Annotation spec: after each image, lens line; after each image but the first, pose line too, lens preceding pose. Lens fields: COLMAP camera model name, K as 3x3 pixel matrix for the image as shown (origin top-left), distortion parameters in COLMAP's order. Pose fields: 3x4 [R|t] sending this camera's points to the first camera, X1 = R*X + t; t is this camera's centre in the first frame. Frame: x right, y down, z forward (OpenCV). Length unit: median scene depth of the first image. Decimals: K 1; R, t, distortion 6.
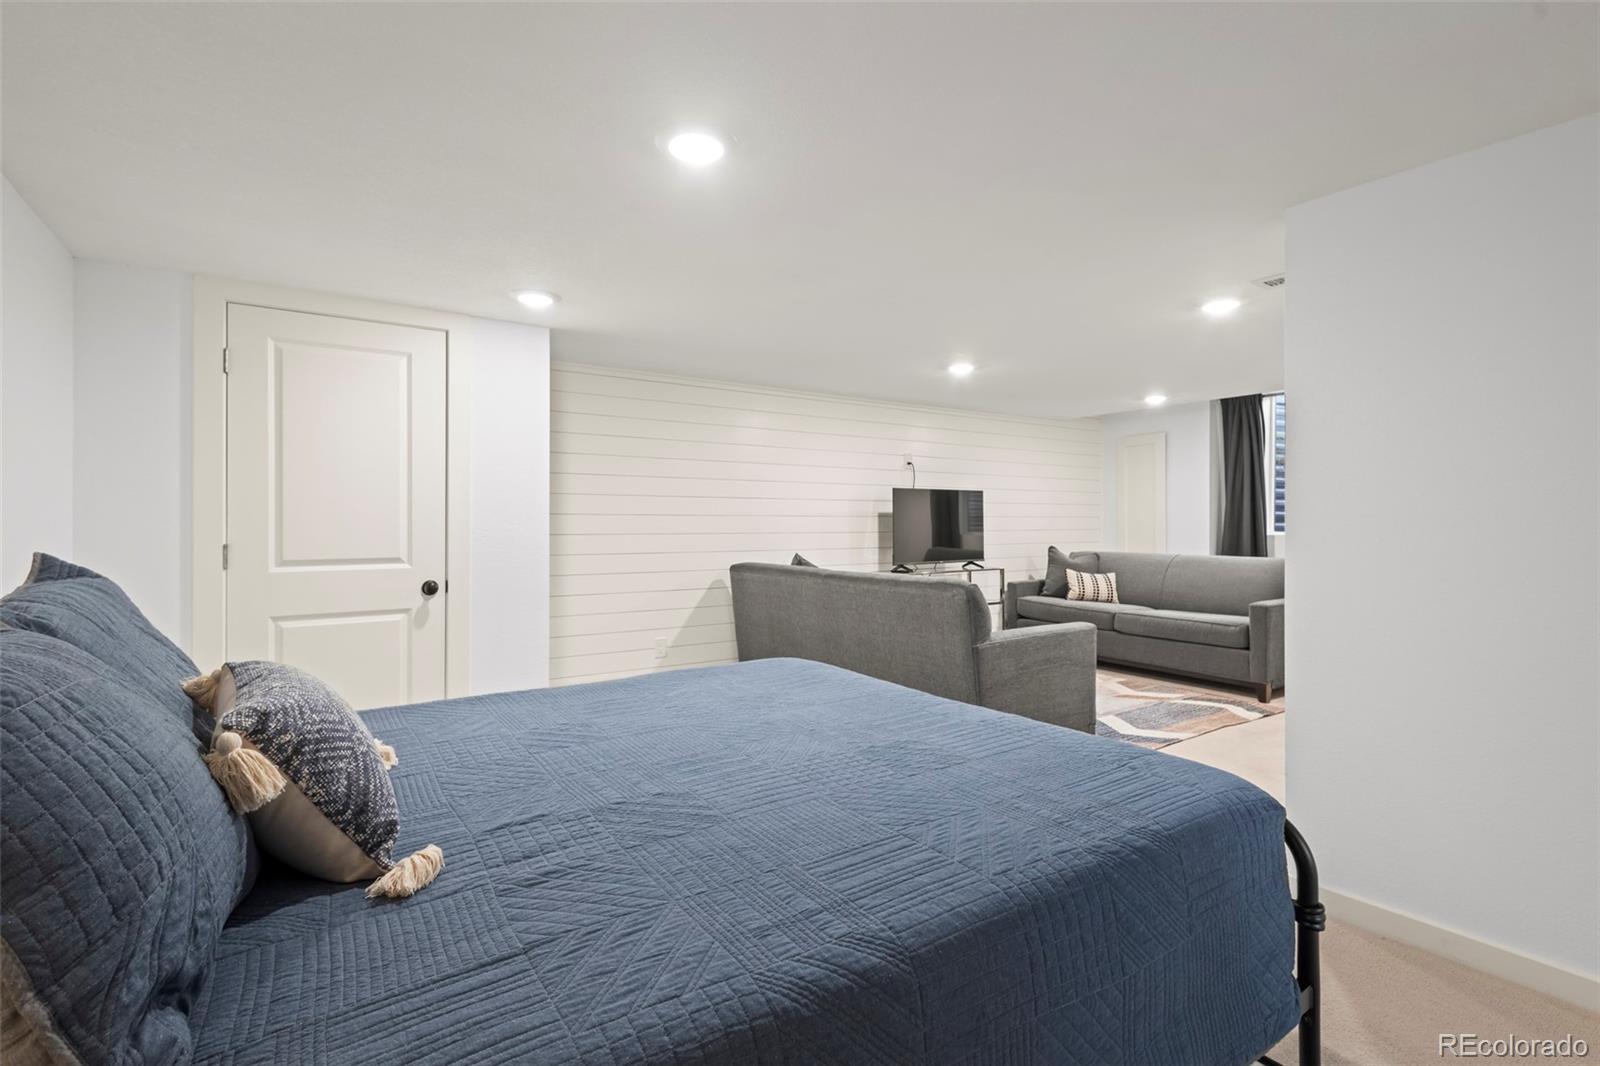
lens RADIAL K [[740.5, 0, 805.4], [0, 740.5, 530.2], [0, 0, 1]] dist [0.006696, -0.000056]
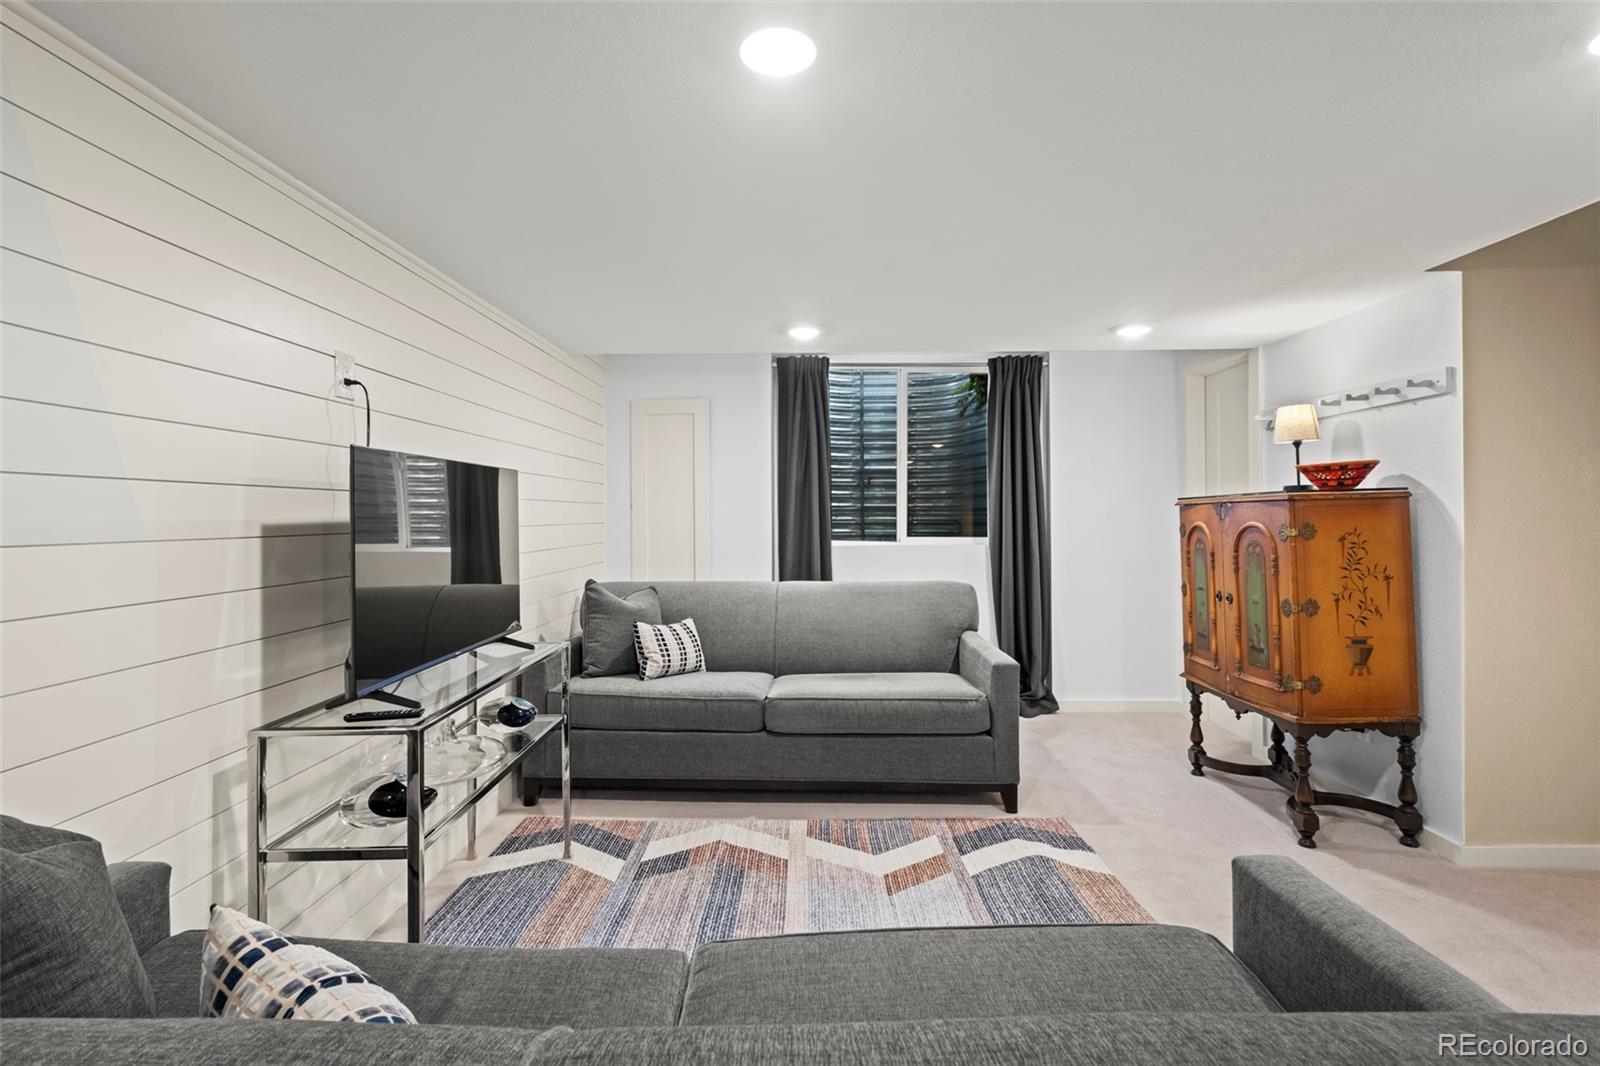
lens RADIAL K [[747.8, 0, 796.1], [0, 747.8, 515.3], [0, 0, 1]] dist [0.002541, 0.000105]
pose [[0.589772, 0.001065, 0.807569, -0.020783], [-0.003647, 0.999992, 0.001344, -0.026855], [-0.807561, -0.003738, 0.589772, 0.592685]]
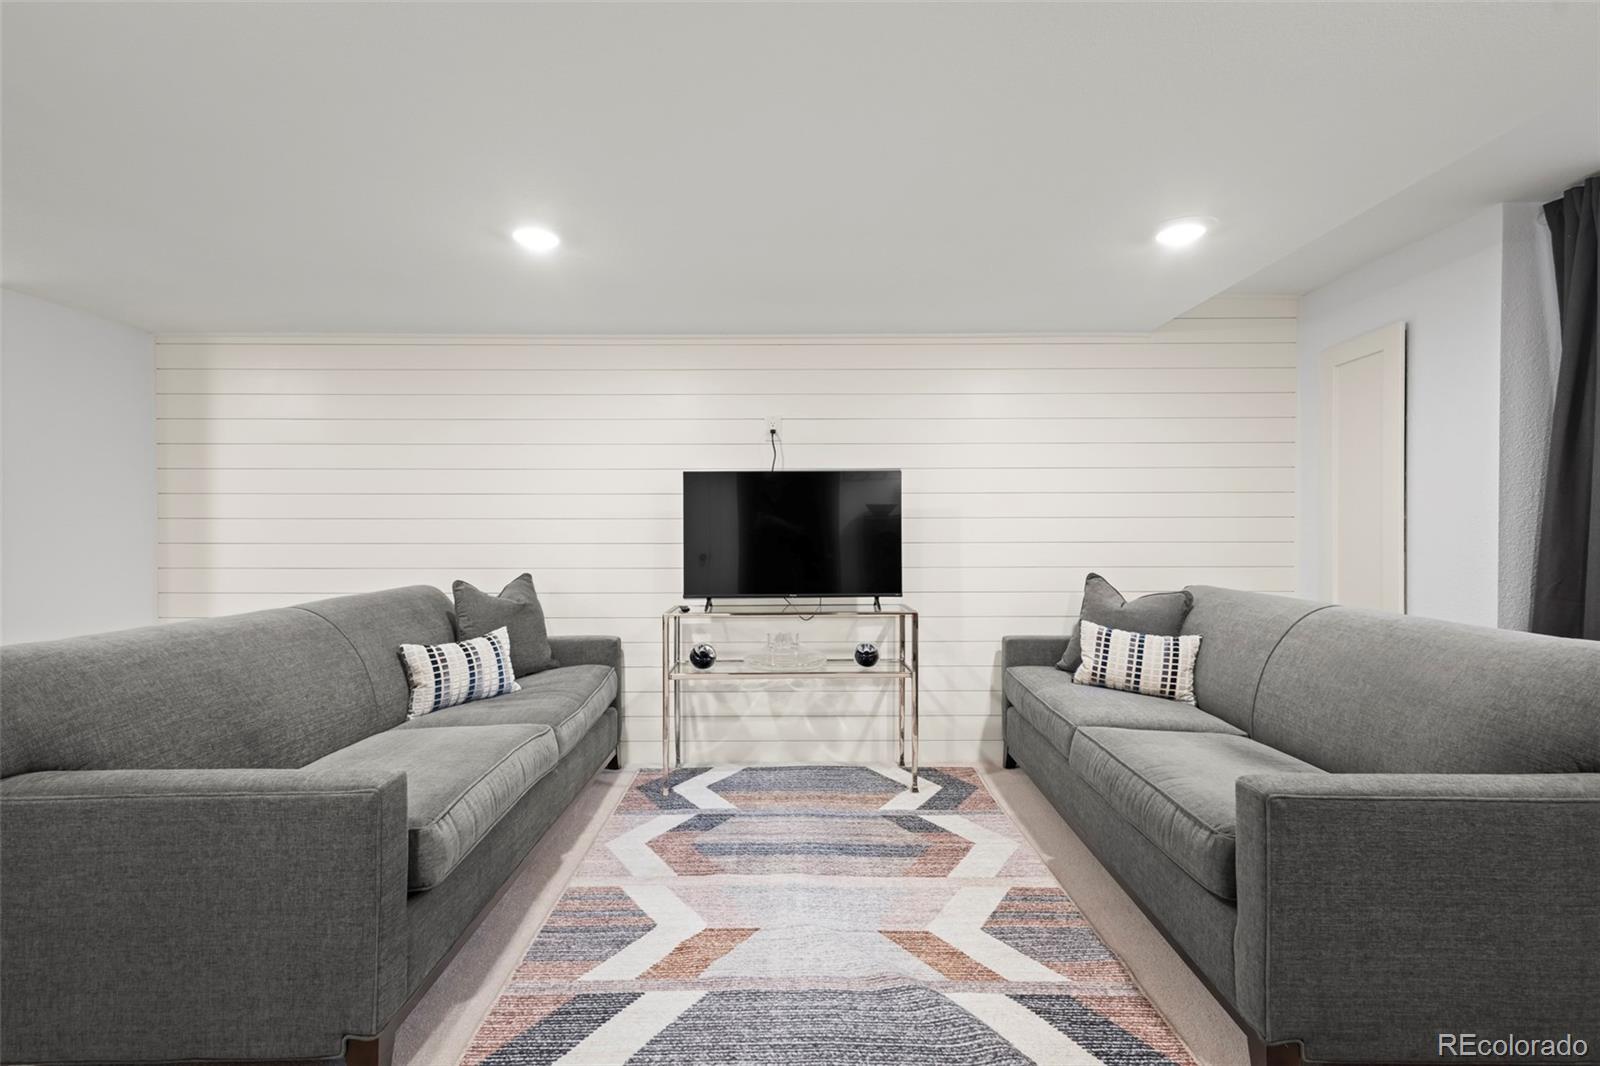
lens RADIAL K [[747.8, 0, 796.1], [0, 747.8, 515.3], [0, 0, 1]] dist [0.002541, 0.000105]
pose [[0.820306, 0.001362, -0.571924, 0.490551], [-0.001240, 0.999999, 0.000603, -0.019380], [0.571924, 0.000215, 0.820307, 0.478685]]
